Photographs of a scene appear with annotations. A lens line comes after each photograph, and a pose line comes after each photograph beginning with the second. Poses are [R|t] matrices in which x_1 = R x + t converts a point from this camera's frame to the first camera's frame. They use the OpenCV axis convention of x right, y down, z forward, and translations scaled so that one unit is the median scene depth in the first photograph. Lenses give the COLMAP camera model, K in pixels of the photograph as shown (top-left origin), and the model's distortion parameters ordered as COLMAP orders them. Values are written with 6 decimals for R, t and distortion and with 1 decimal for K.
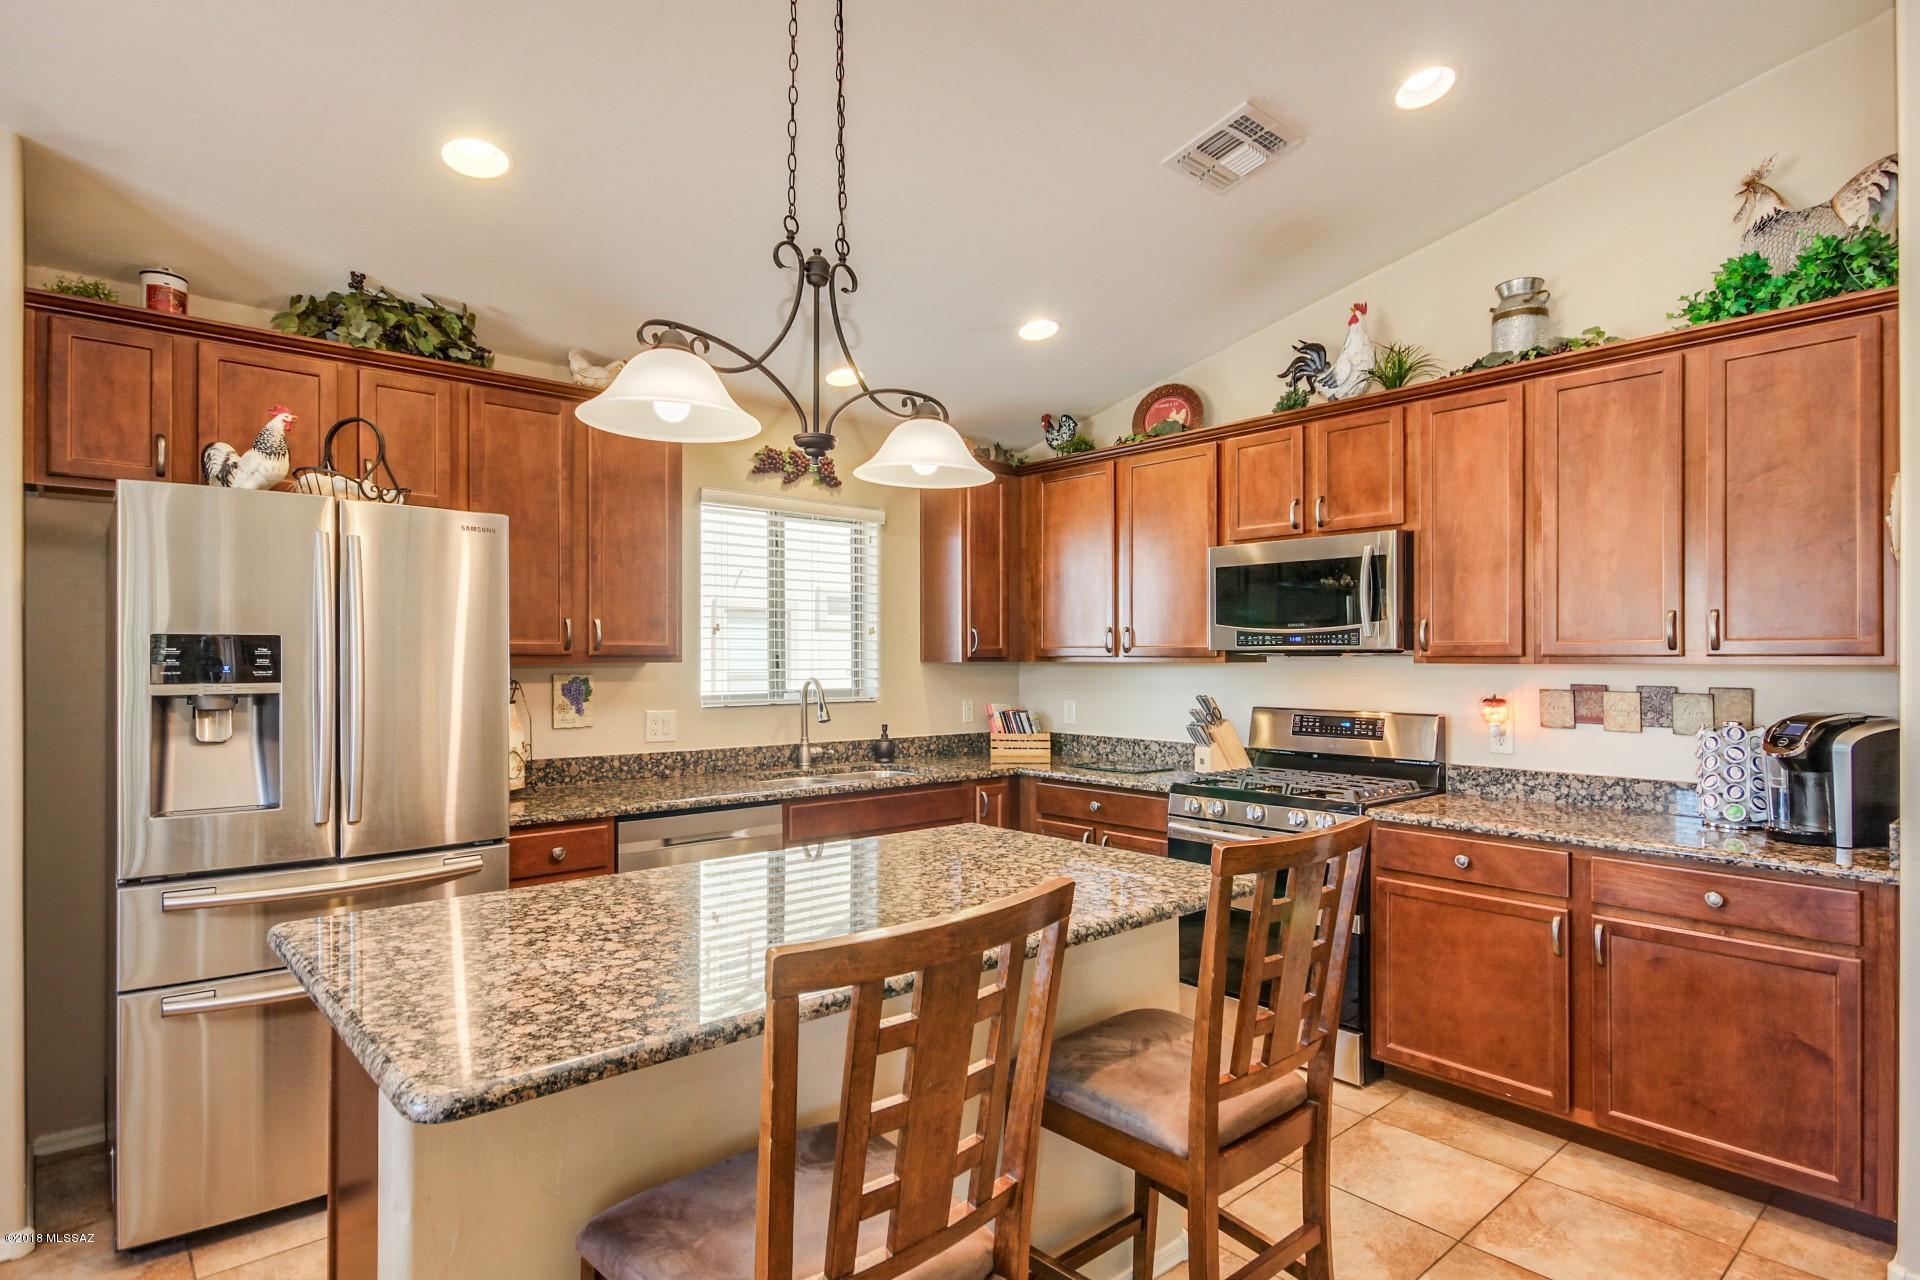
lens RADIAL K [[1008.4, 0, 957.8], [0, 1008.4, 659.0], [0, 0, 1]] dist [0.003386, 0.001366]
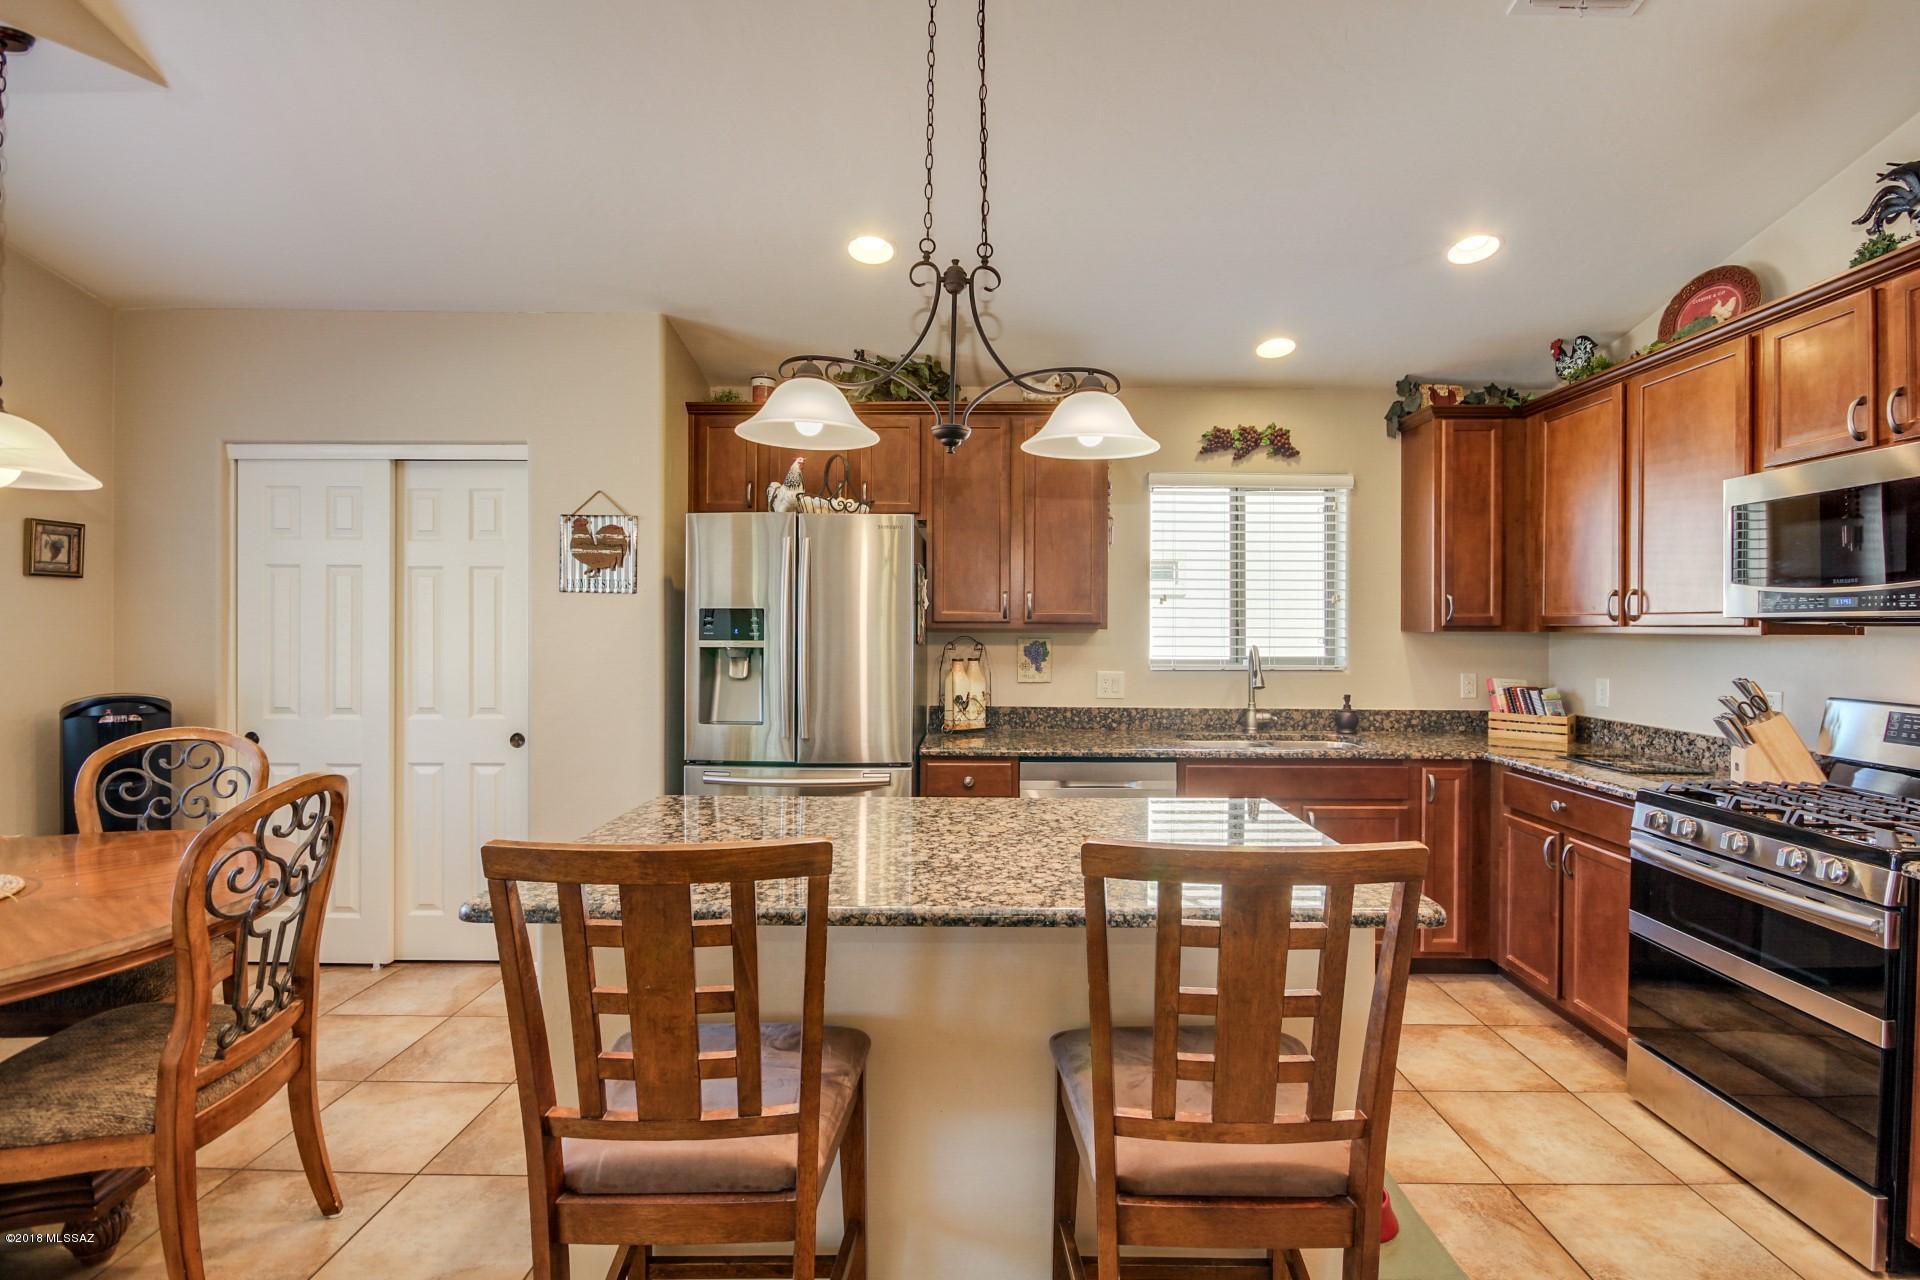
lens RADIAL K [[894.8, 0, 969.0], [0, 894.8, 632.9], [0, 0, 1]] dist [-0.001609, -0.000903]
pose [[0.747575, 0.009109, -0.664115, 0.255296], [-0.004758, 0.999954, 0.008360, -0.000435], [0.664161, -0.003090, 0.747584, 0.127541]]
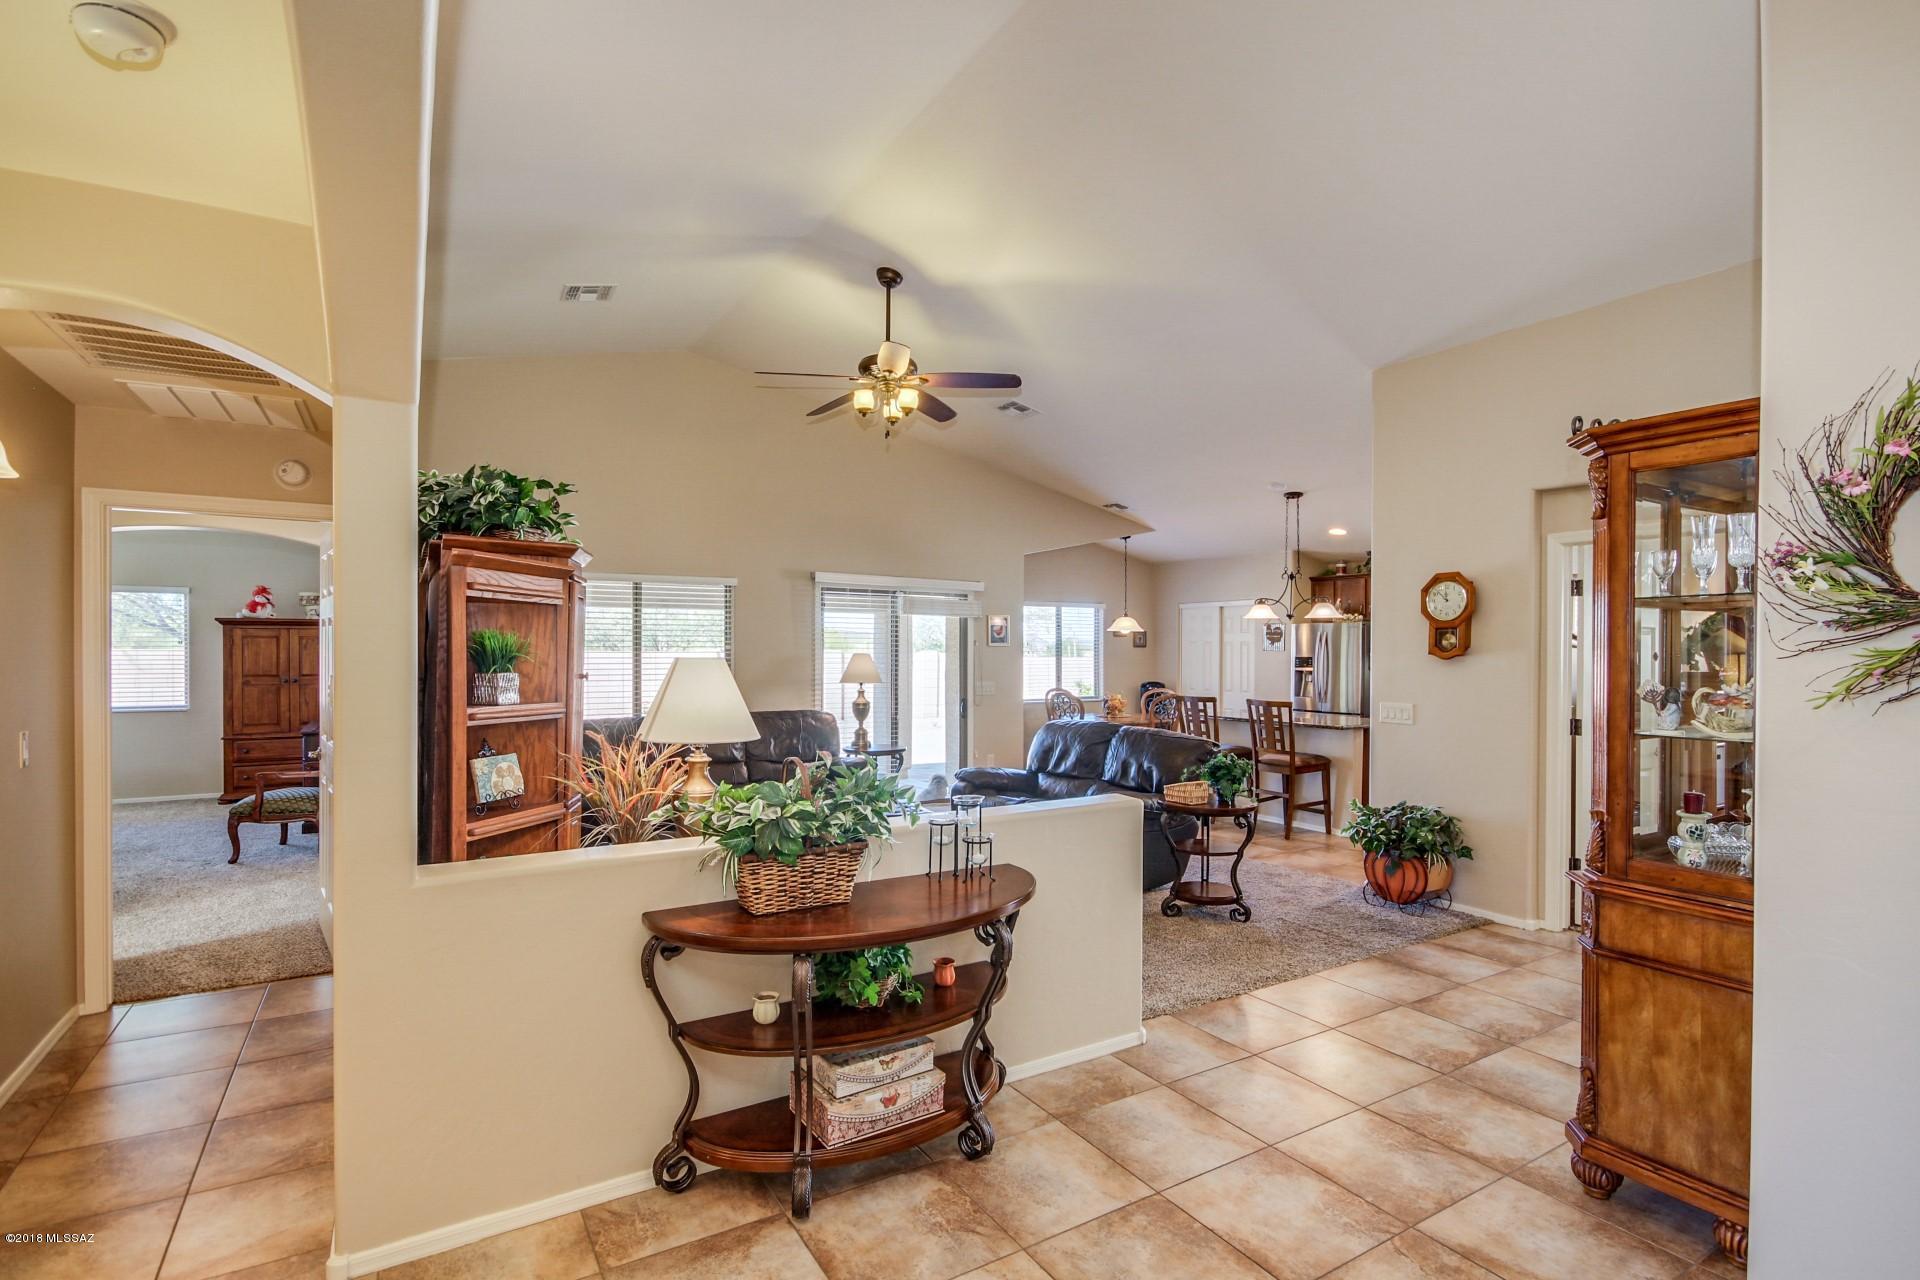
lens RADIAL K [[950.7, 0, 965.6], [0, 950.7, 656.7], [0, 0, 1]] dist [0.002475, 0.000743]
pose [[-0.150893, 0.007860, -0.988519, 1.887840], [-0.000733, 0.999967, 0.008063, -0.030115], [0.988550, 0.001941, -0.150882, 0.096264]]
